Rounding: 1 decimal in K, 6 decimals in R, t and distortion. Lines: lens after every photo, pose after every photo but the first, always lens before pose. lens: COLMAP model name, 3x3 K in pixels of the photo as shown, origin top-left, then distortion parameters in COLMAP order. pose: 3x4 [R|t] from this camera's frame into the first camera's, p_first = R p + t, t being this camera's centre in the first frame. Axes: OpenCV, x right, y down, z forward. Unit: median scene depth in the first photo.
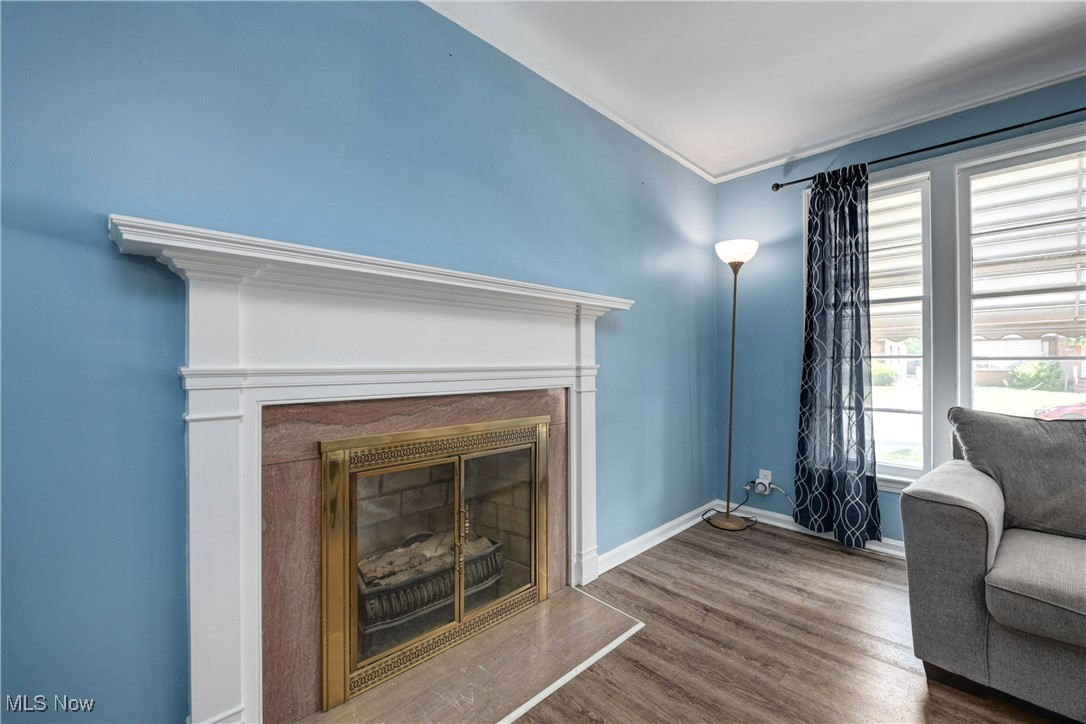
lens RADIAL K [[453.3, 0, 551.4], [0, 453.3, 358.8], [0, 0, 1]] dist [0.003239, 0.000977]
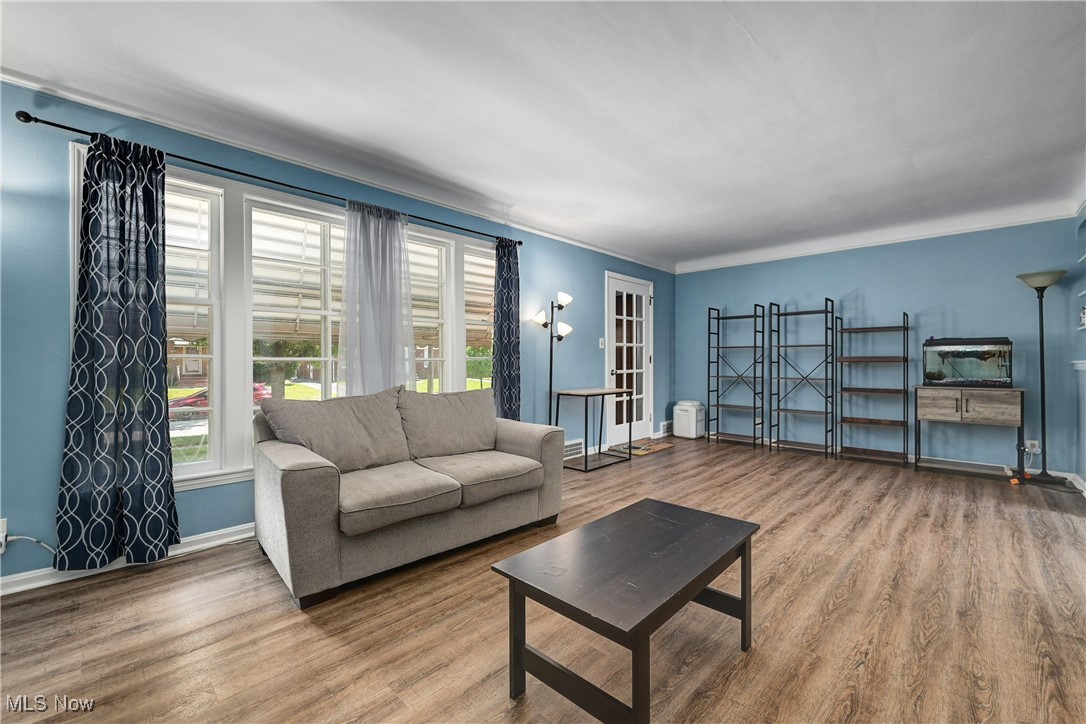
lens RADIAL K [[453.3, 0, 551.3], [0, 453.3, 364.3], [0, 0, 1]] dist [0.003239, 0.000977]
pose [[-0.009831, -0.000740, 0.999951, -0.263839], [0.001073, 0.999999, 0.000751, 0.013493], [-0.999951, 0.001081, -0.009830, 0.197657]]
